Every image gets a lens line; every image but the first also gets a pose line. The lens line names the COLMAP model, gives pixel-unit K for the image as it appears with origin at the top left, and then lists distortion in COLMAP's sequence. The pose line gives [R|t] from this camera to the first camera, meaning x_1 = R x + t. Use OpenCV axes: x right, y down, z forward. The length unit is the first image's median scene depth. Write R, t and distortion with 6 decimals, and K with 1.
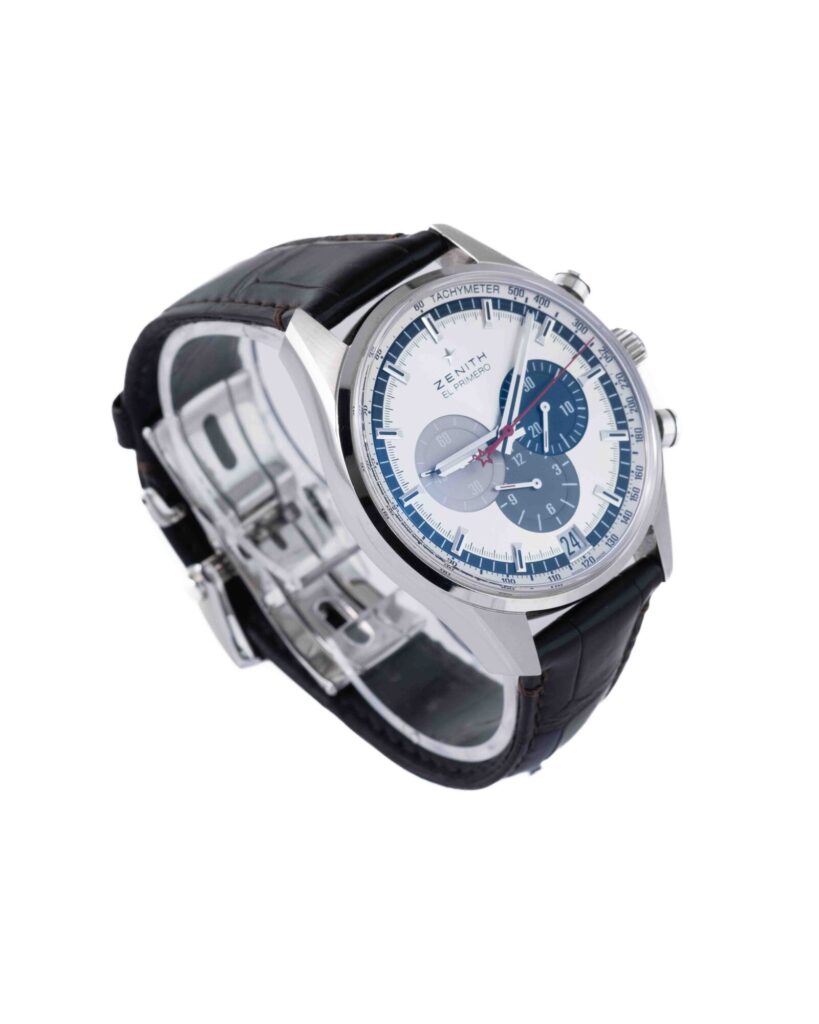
lens RADIAL K [[4058.0, 0, 409.5], [0, 4058.0, 512.0], [0, 0, 1]] dist [0.171532, 3.485977]
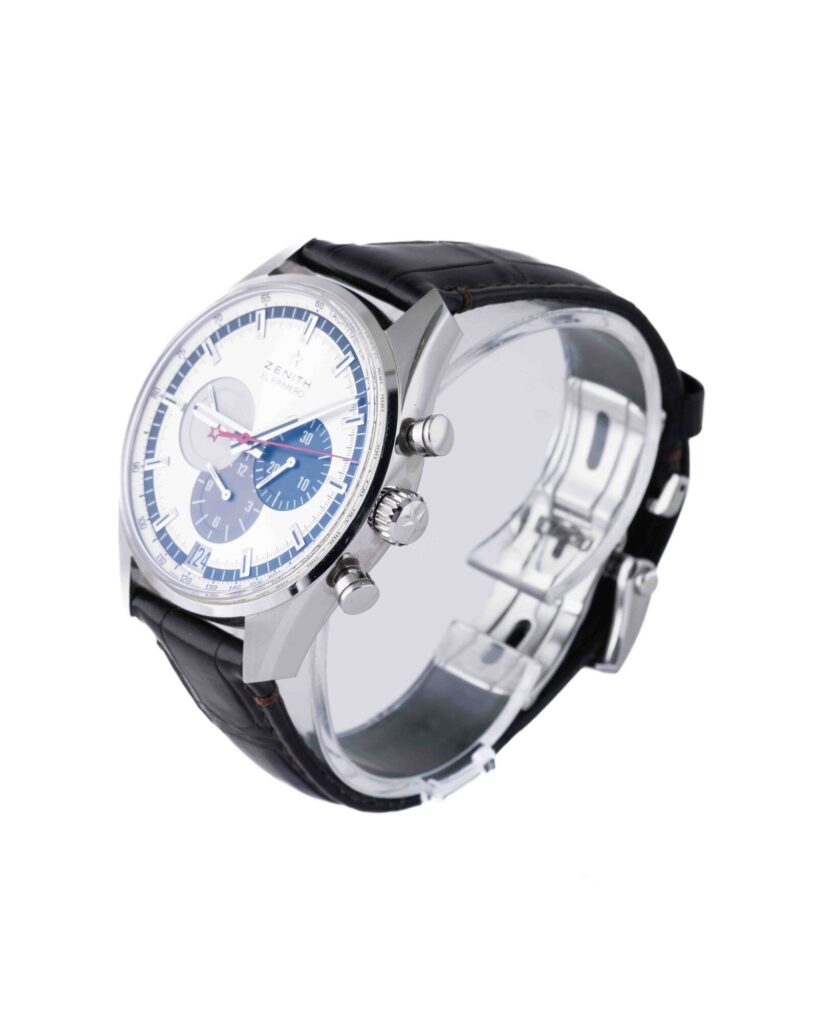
lens RADIAL K [[4058.0, 0, 409.5], [0, 4058.0, 512.0], [0, 0, 1]] dist [0.171532, 3.485977]
pose [[-0.018497, 0.620223, -0.784207, 0.821121], [-0.528154, 0.659917, 0.534381, -0.565181], [0.848947, 0.424067, 0.315367, 0.721112]]
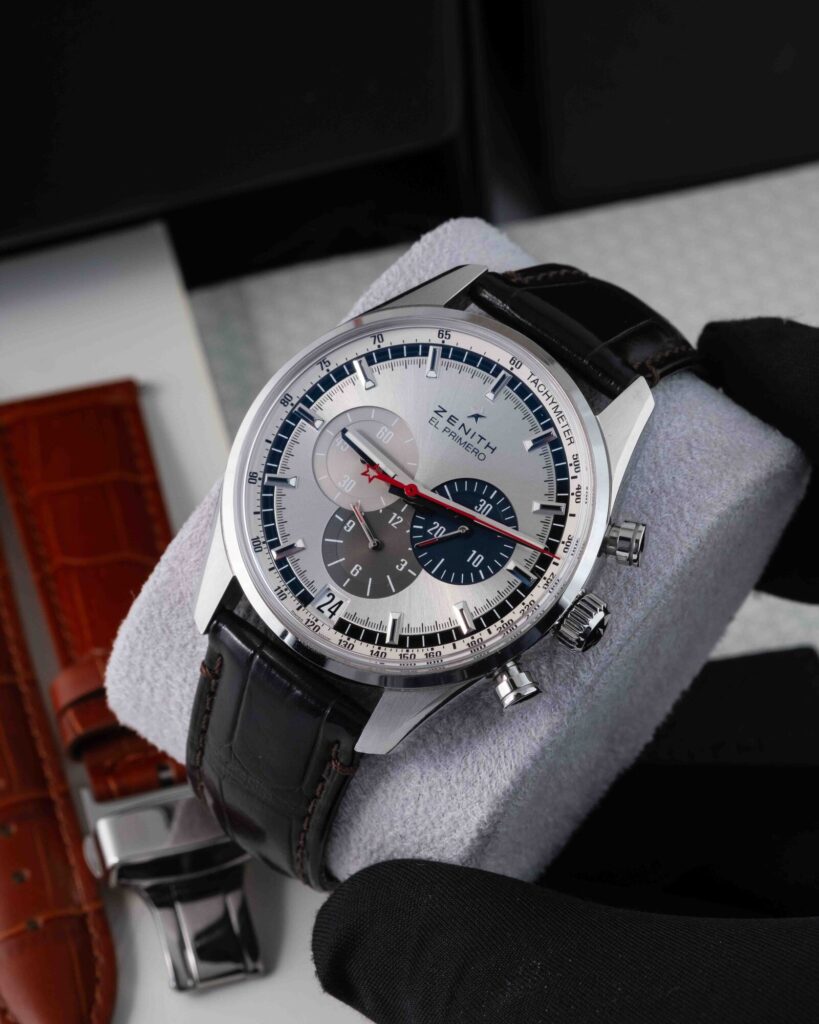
lens RADIAL K [[4058.0, 0, 409.5], [0, 4058.0, 512.0], [0, 0, 1]] dist [0.171532, 3.485977]
pose [[0.137130, 0.744919, -0.652910, 0.627222], [-0.832239, 0.444102, 0.331891, -0.322062], [0.537191, 0.497865, 0.680850, 0.372287]]
